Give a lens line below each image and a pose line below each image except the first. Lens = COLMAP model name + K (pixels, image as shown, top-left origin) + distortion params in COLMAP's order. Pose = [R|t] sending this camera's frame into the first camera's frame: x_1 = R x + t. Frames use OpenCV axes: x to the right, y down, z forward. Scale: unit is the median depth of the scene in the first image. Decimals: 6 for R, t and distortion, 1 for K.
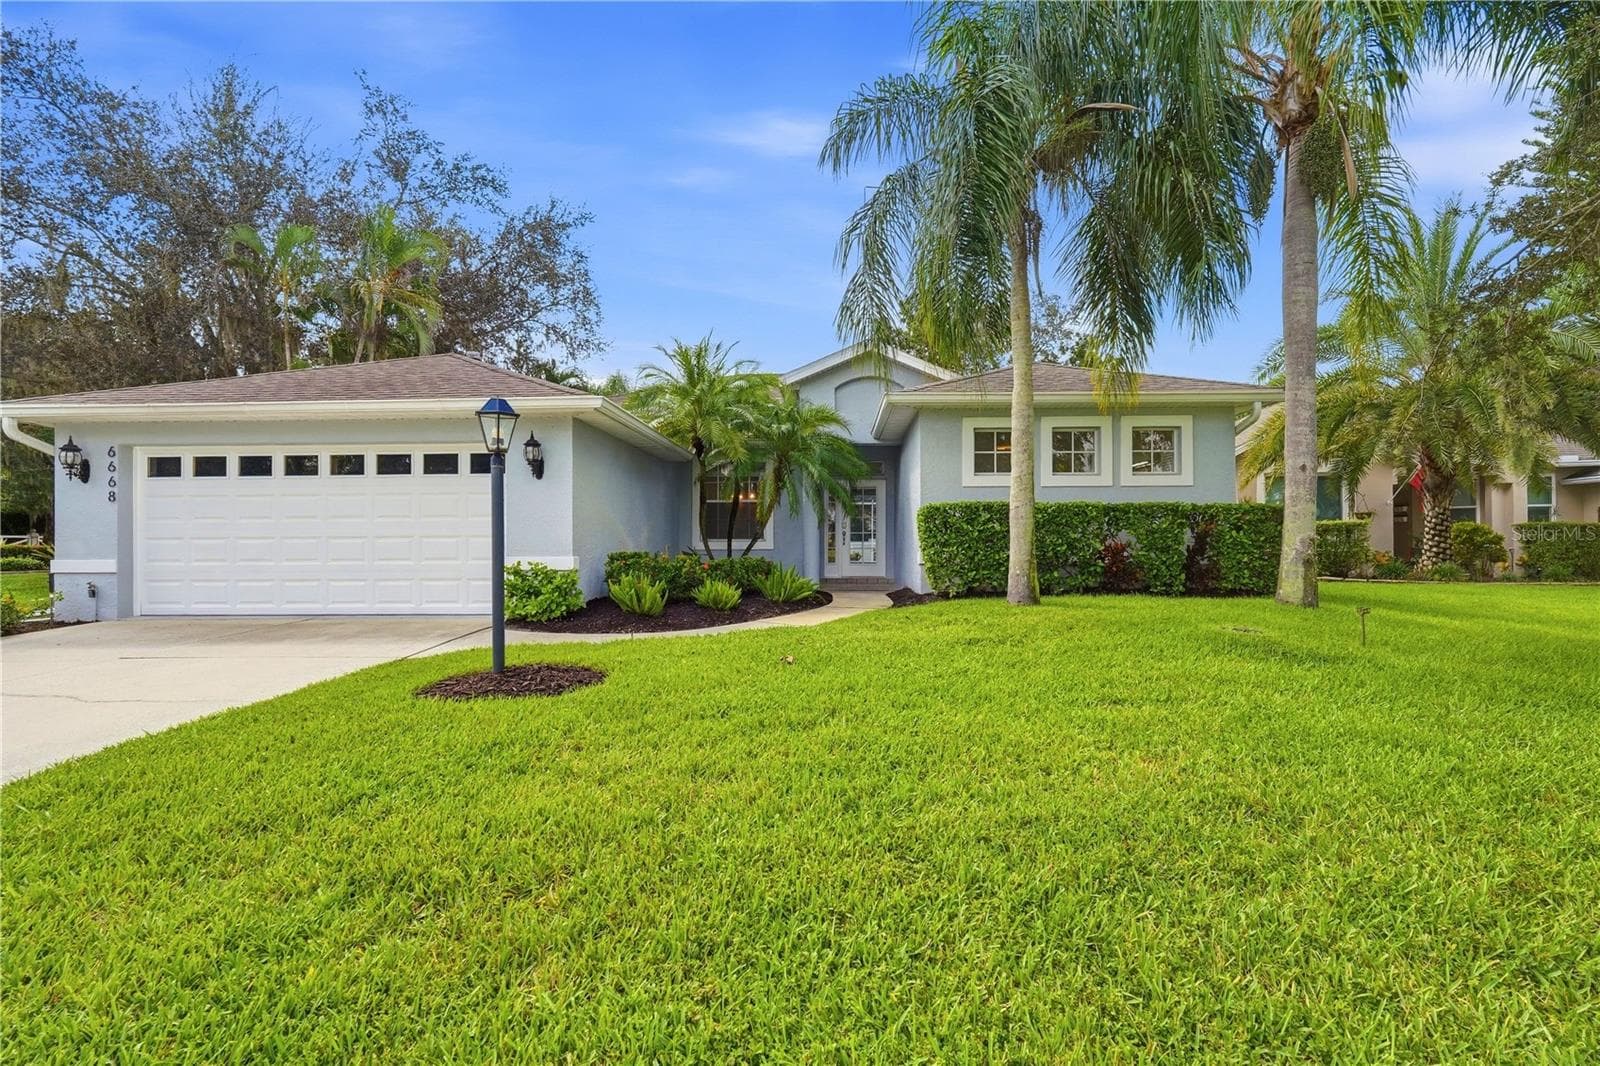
lens RADIAL K [[697.1, 0, 800.0], [0, 697.1, 533.0], [0, 0, 1]] dist [0.001142, -0.000363]
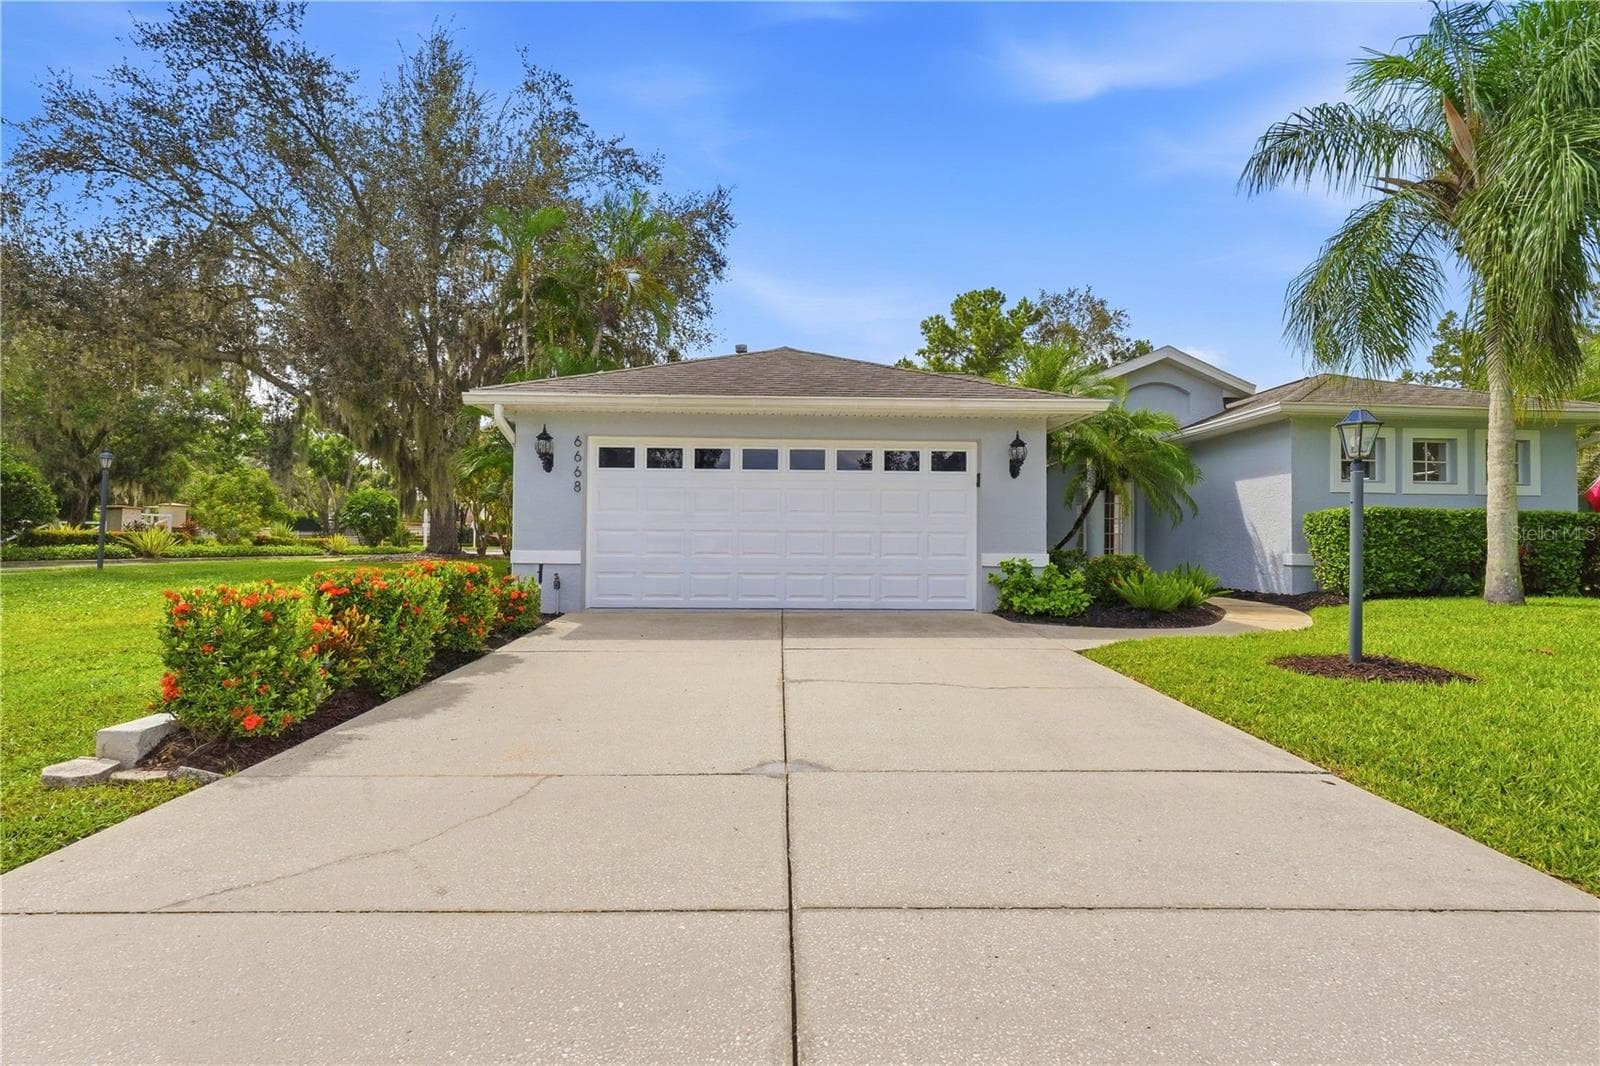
lens RADIAL K [[720.7, 0, 799.2], [0, 720.7, 529.0], [0, 0, 1]] dist [0.002277, 0.000473]
pose [[0.997633, 0.015633, 0.066961, -0.722088], [-0.015111, 0.999851, -0.008299, 0.010633], [-0.067081, 0.007268, 0.997721, -0.035182]]
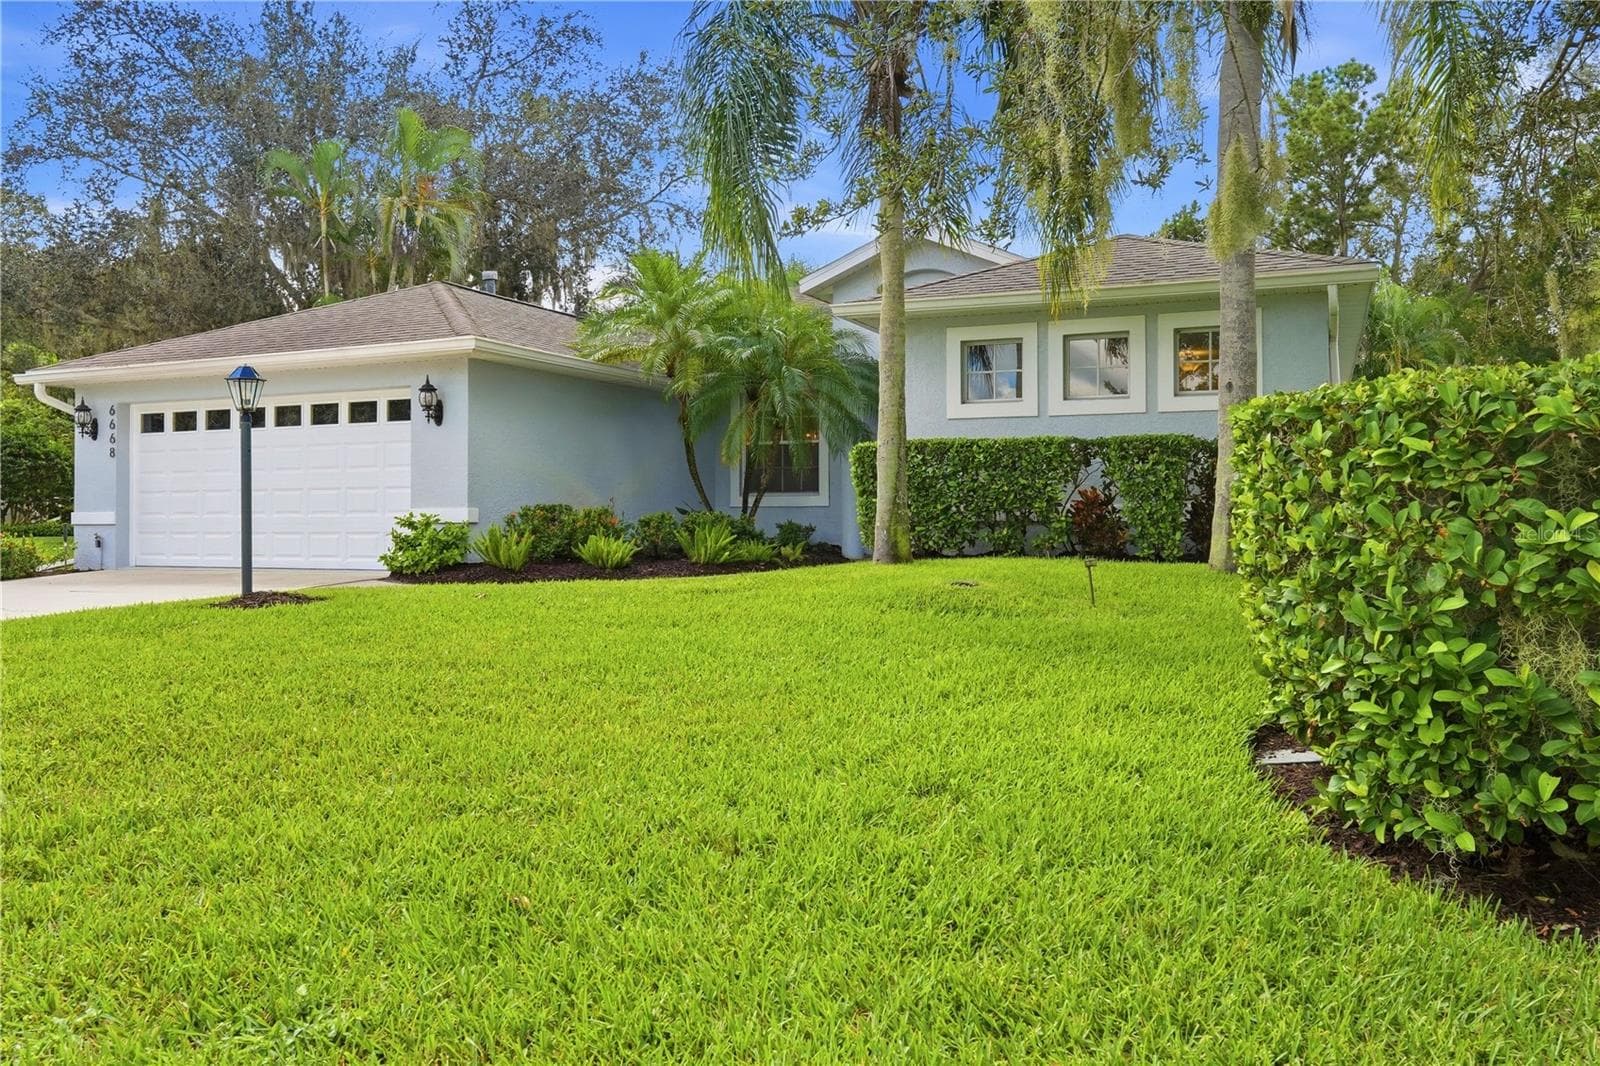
lens RADIAL K [[1163.9, 0, 805.5], [0, 1163.9, 476.7], [0, 0, 1]] dist [0.004636, -0.002113]
pose [[0.934324, -0.010175, -0.356280, 0.615281], [0.004521, 0.999850, -0.016697, 0.018548], [0.356397, 0.013990, 0.934230, -0.273190]]
